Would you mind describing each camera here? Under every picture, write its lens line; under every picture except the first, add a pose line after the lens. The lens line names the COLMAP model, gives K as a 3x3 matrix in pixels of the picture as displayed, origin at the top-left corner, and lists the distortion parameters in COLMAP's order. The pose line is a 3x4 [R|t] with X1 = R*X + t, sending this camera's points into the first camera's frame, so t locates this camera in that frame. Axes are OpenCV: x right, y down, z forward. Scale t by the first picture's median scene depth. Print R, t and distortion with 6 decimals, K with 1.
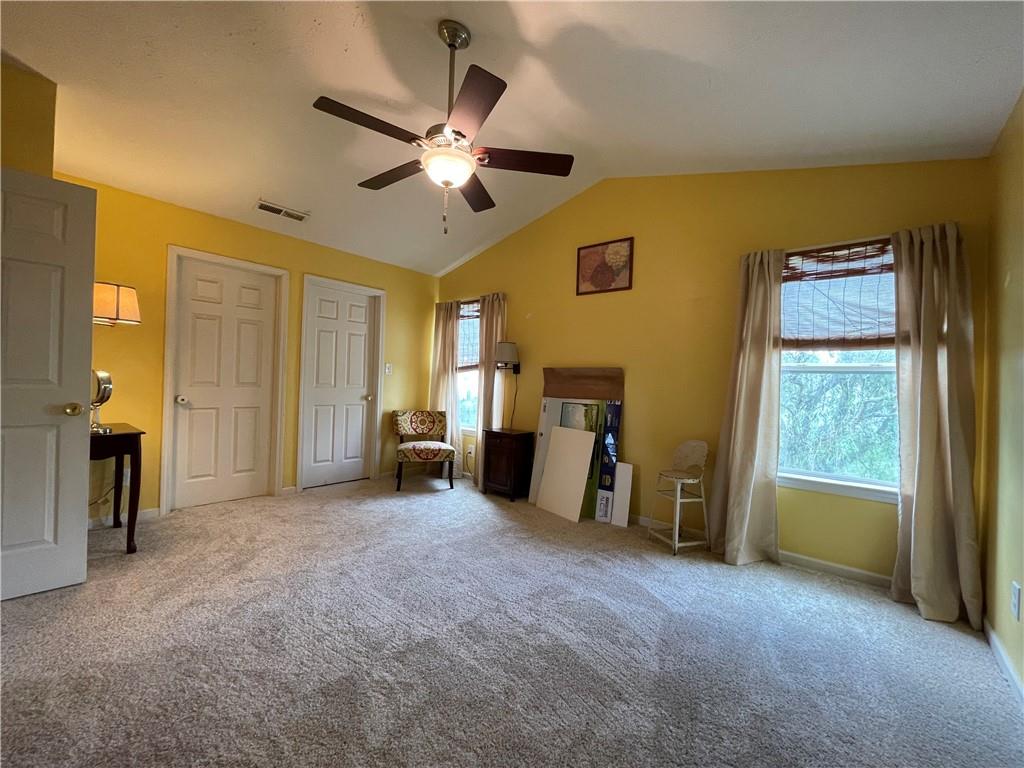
lens RADIAL K [[414.8, 0, 509.5], [0, 414.8, 384.8], [0, 0, 1]] dist [0.002539, 0.000115]
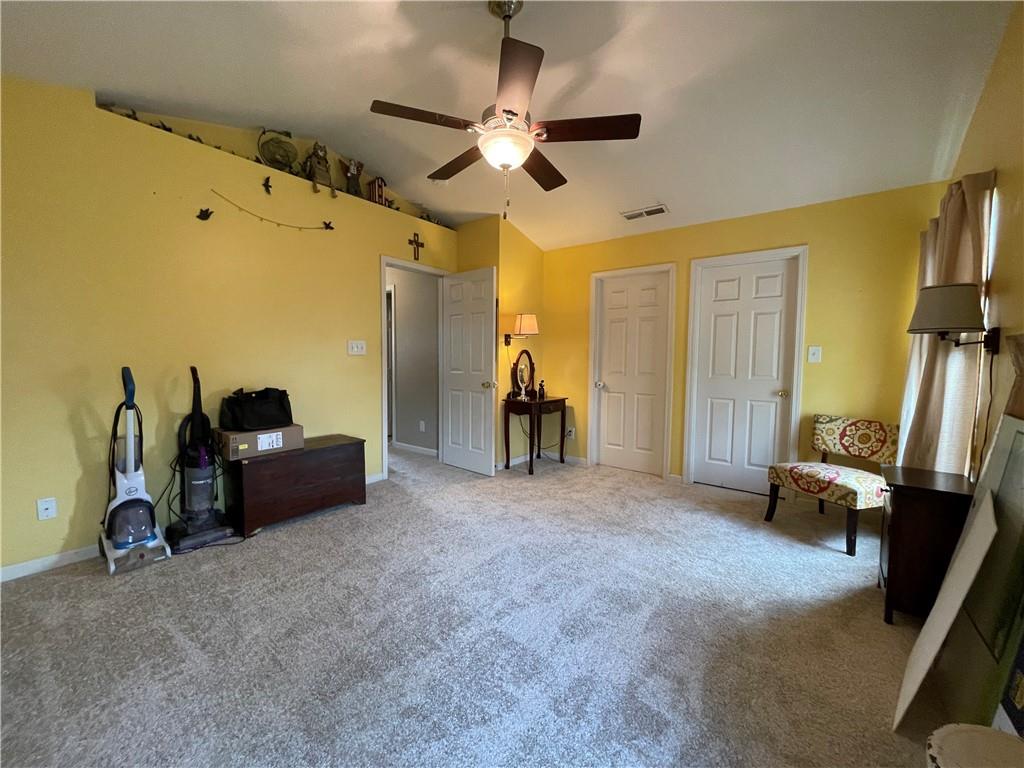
lens RADIAL K [[414.8, 0, 509.5], [0, 414.8, 384.8], [0, 0, 1]] dist [0.002539, 0.000115]
pose [[0.045647, 0.032096, -0.998442, 0.483154], [-0.015576, 0.999385, 0.031414, -0.001431], [0.998836, 0.014118, 0.046119, 0.561840]]
